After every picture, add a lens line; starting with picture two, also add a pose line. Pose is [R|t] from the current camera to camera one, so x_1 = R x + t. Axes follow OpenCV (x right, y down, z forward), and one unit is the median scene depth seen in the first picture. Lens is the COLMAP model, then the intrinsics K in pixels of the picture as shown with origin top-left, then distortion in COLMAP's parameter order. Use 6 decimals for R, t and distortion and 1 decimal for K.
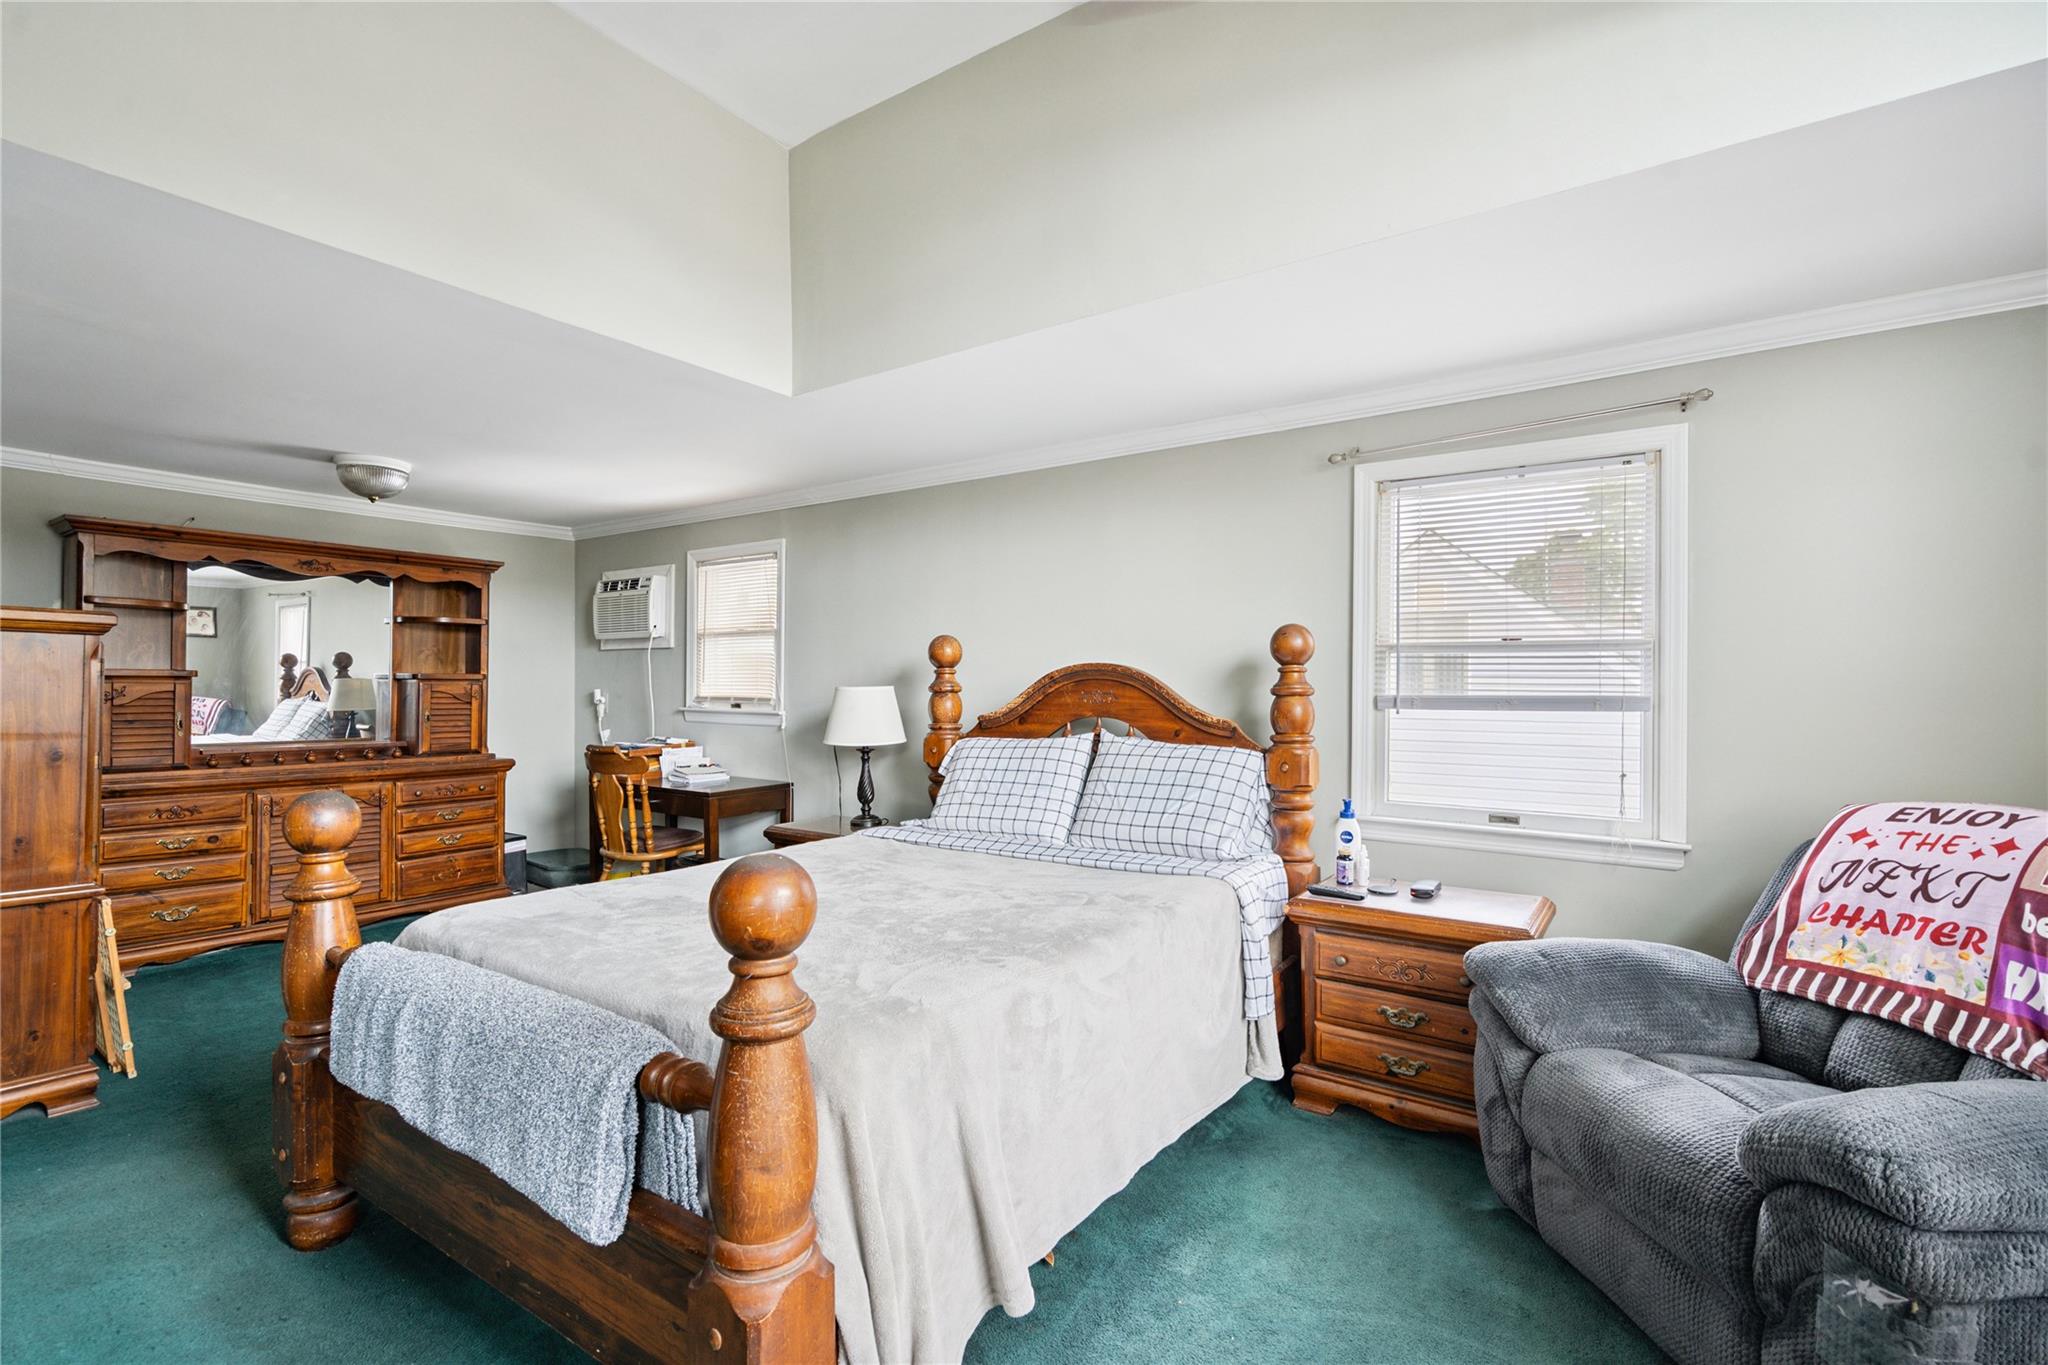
lens RADIAL K [[941.3, 0, 1025.3], [0, 941.3, 680.6], [0, 0, 1]] dist [-0.001218, 0.000318]
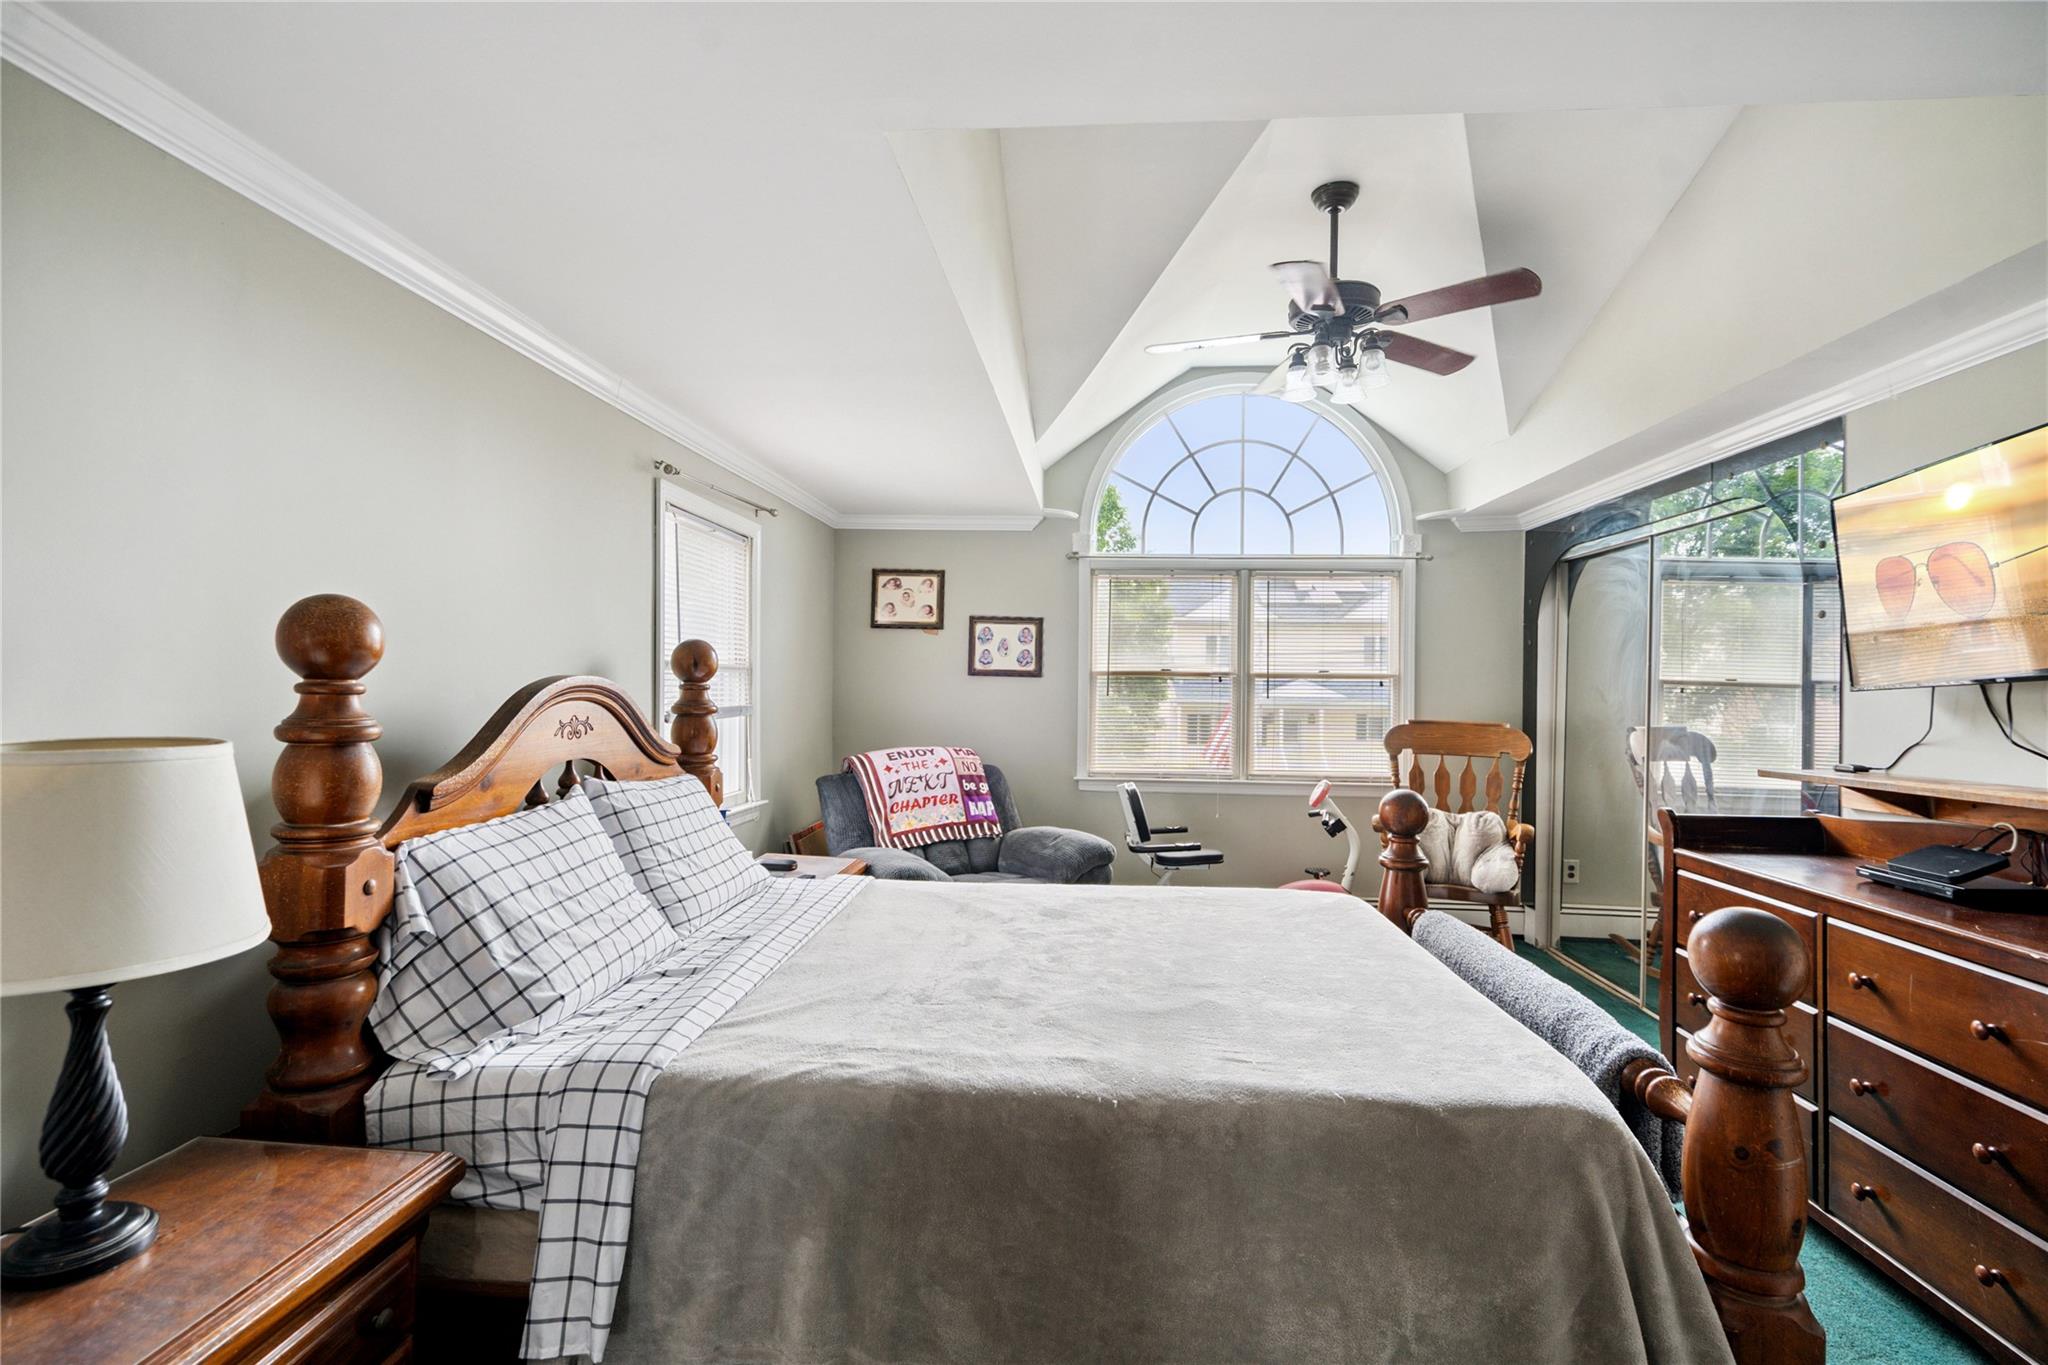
lens RADIAL K [[941.3, 0, 1021.1], [0, 941.3, 684.6], [0, 0, 1]] dist [-0.001218, 0.000318]
pose [[-0.505807, -0.006103, 0.862625, -1.178059], [-0.011887, 0.999929, 0.000105, -0.029037], [-0.862565, -0.010201, -0.505844, 2.006774]]
